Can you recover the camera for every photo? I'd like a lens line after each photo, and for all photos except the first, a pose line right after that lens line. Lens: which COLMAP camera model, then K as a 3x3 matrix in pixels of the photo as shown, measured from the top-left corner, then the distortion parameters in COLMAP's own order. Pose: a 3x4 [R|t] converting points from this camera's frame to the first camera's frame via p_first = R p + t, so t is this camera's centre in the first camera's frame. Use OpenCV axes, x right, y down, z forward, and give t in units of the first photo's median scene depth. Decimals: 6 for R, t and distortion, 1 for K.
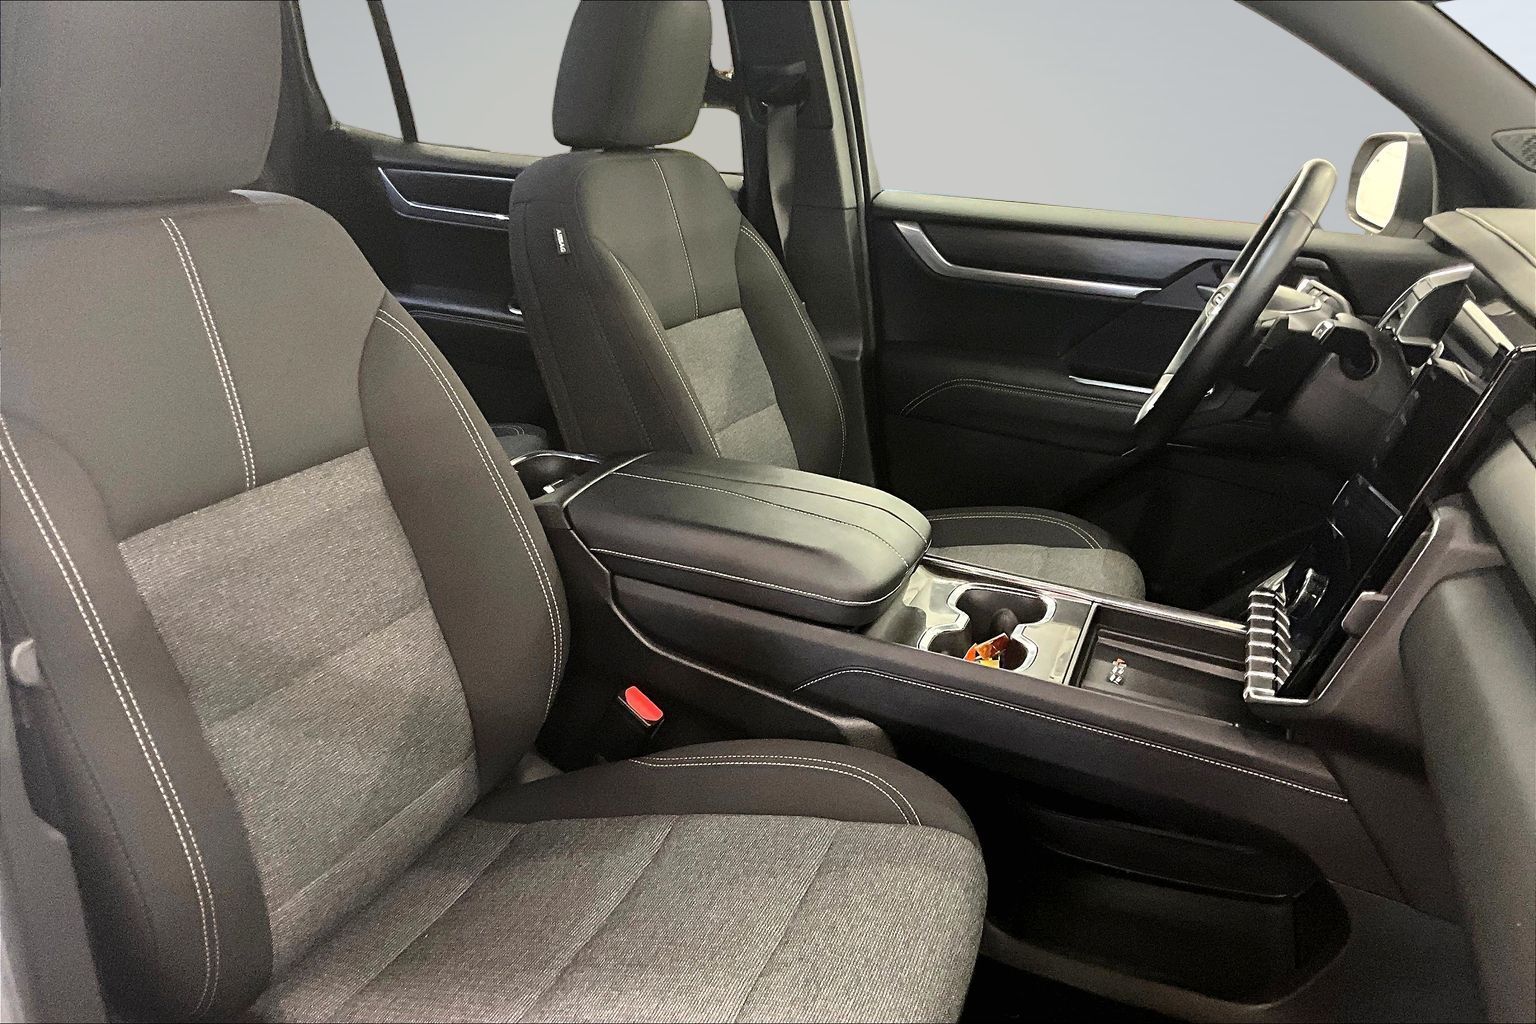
lens RADIAL K [[1265.8, 0, 768.0], [0, 1265.8, 512.0], [0, 0, 1]] dist [0.125167, -0.290163]
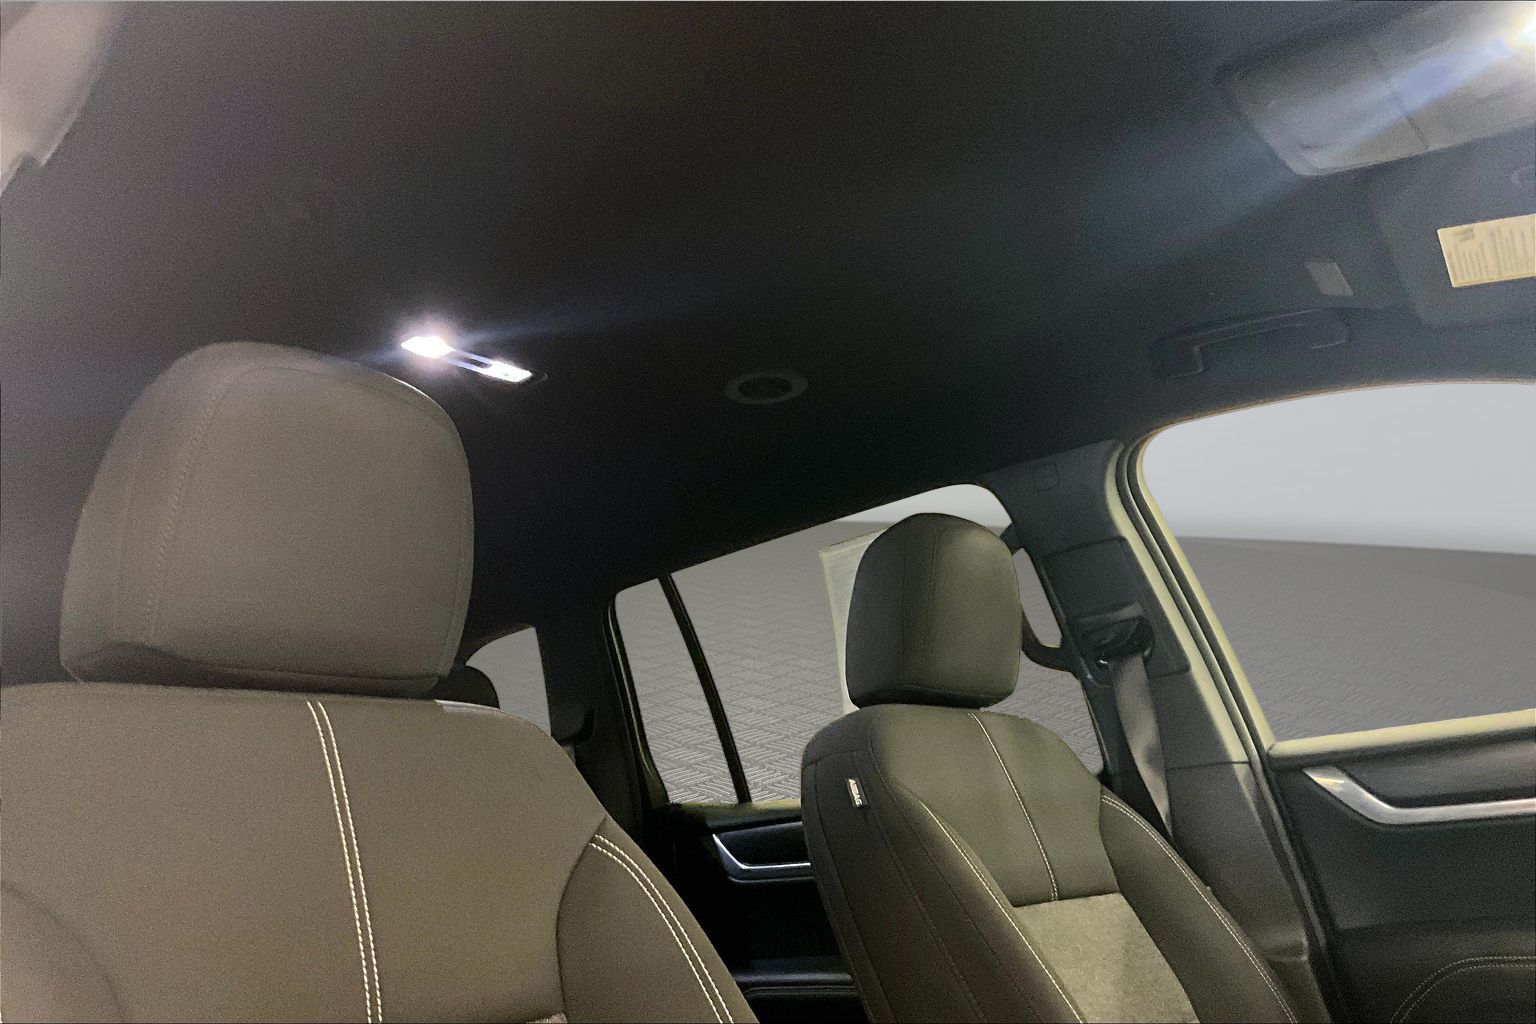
lens RADIAL K [[1265.8, 0, 768.0], [0, 1265.8, 512.0], [0, 0, 1]] dist [0.125167, -0.290163]
pose [[0.942198, -0.221118, -0.251735, 0.023285], [0.041952, 0.823259, -0.566113, 0.077376], [0.332421, 0.522830, 0.784949, 0.192970]]
